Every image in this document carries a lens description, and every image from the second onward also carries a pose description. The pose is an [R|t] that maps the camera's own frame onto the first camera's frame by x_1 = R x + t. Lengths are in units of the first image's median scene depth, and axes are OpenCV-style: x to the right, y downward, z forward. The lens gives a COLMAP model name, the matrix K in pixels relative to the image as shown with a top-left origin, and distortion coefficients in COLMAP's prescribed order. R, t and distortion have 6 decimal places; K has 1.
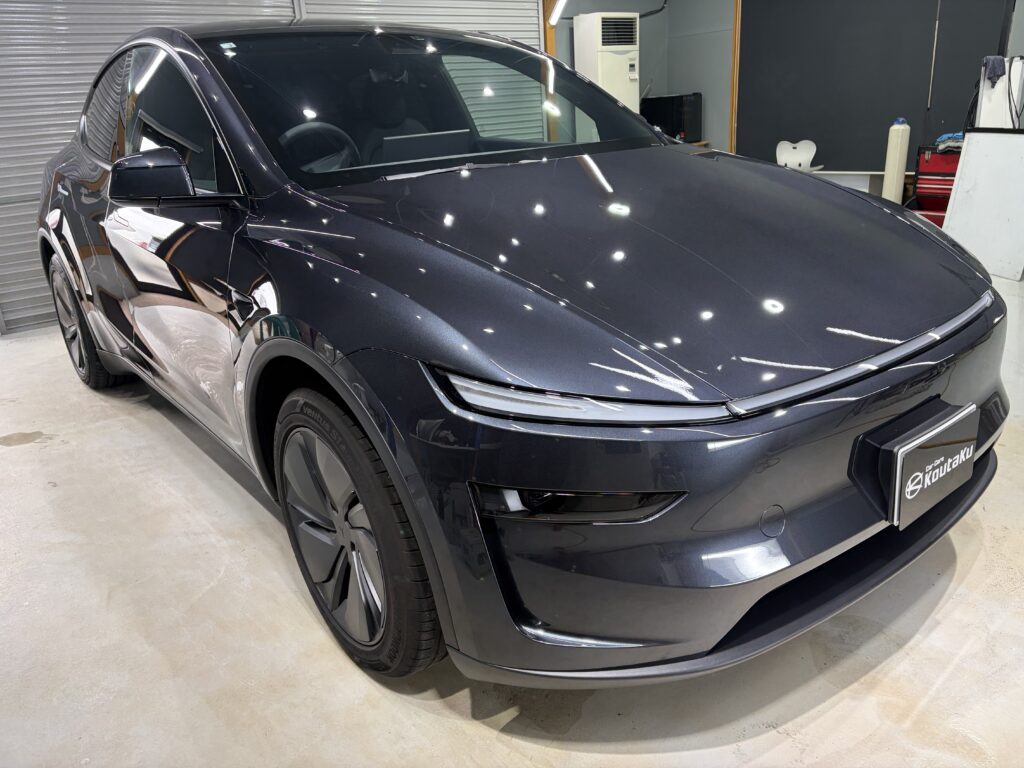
lens RADIAL K [[773.8, 0, 512.7], [0, 773.8, 387.6], [0, 0, 1]] dist [0.057586, -0.081926]
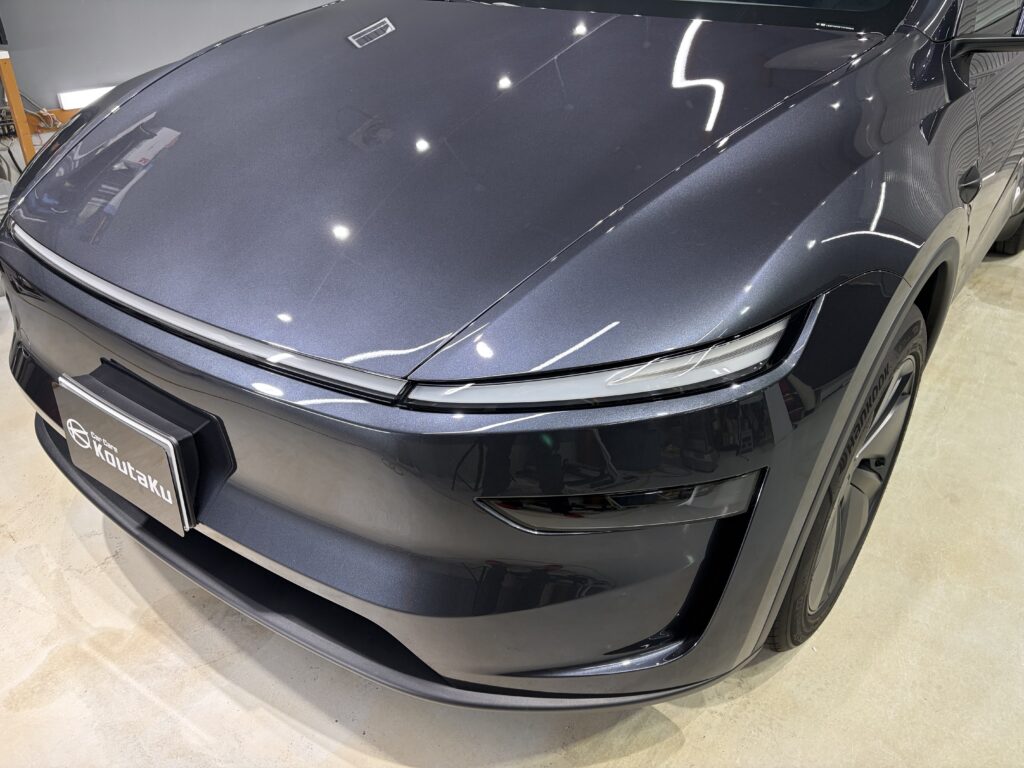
lens RADIAL K [[771.2, 0, 524.0], [0, 771.2, 391.5], [0, 0, 1]] dist [0.061003, -0.072037]
pose [[0.250967, 0.534960, -0.806743, 1.165681], [-0.372128, 0.822690, 0.429770, -0.415238], [0.893608, 0.192354, 0.405542, 0.961984]]
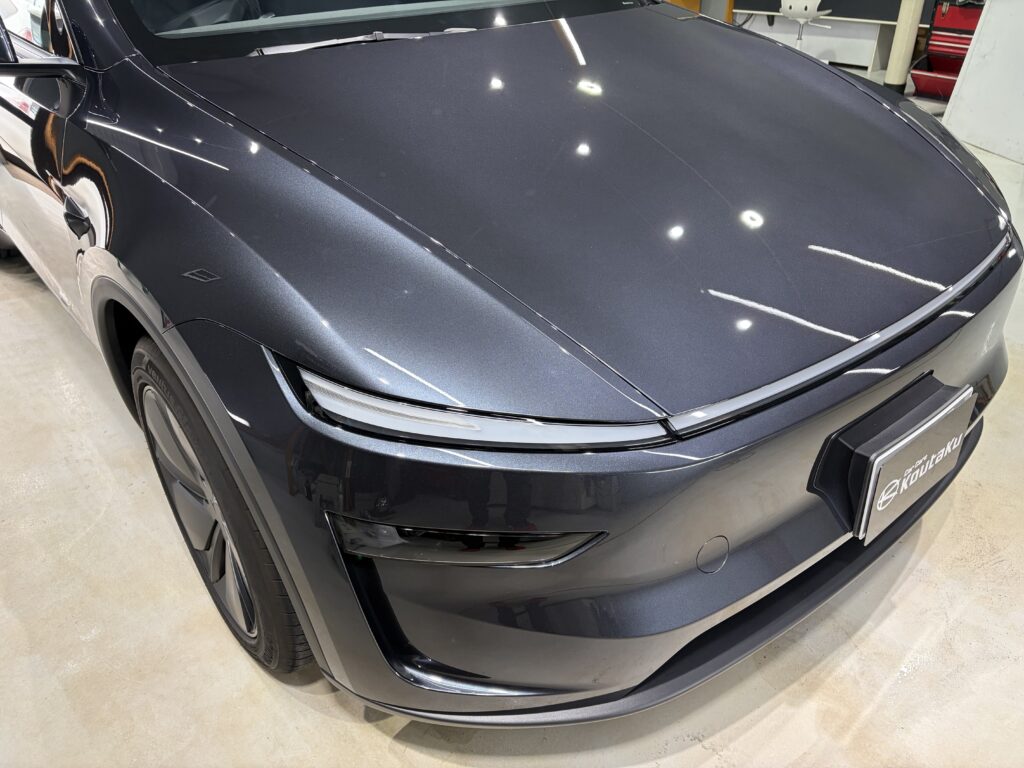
lens RADIAL K [[771.2, 0, 524.0], [0, 771.2, 391.5], [0, 0, 1]] dist [0.061003, -0.072037]
pose [[0.998720, 0.026169, 0.043277, 0.078855], [-0.034492, 0.978268, 0.204453, -0.123963], [-0.036986, -0.205684, 0.977919, 0.202487]]
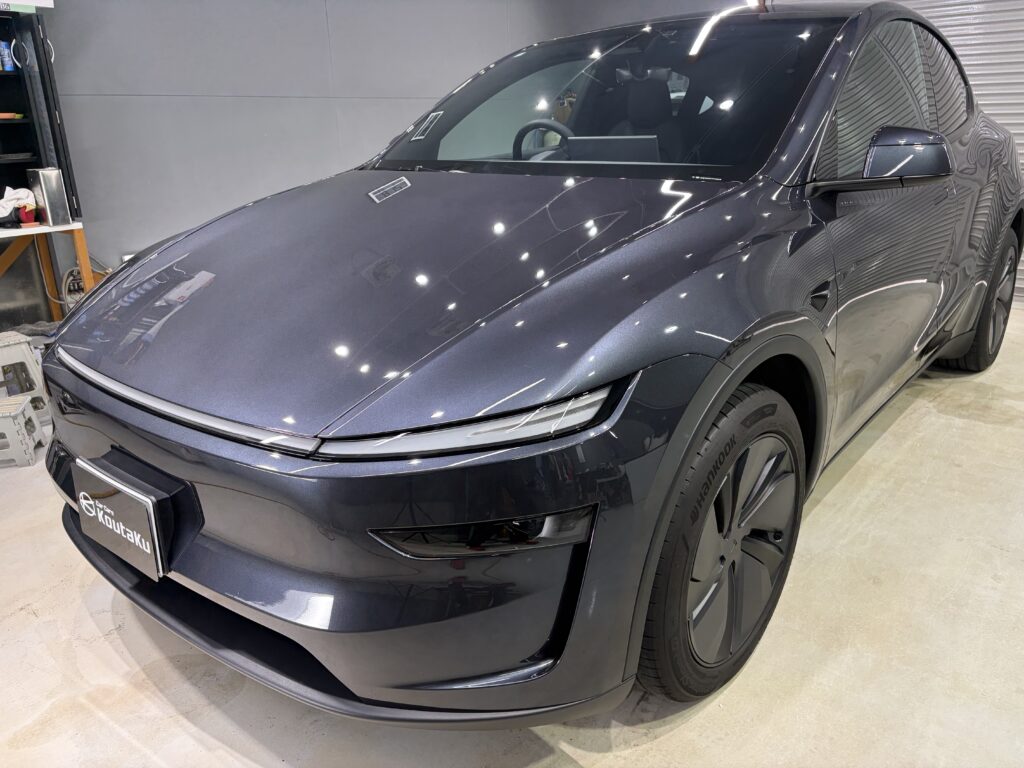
lens RADIAL K [[771.2, 0, 524.0], [0, 771.2, 391.5], [0, 0, 1]] dist [0.061003, -0.072037]
pose [[0.202807, 0.372690, -0.905523, 1.383818], [-0.335483, 0.895220, 0.293313, -0.473390], [0.919957, 0.244301, 0.306588, 1.055267]]
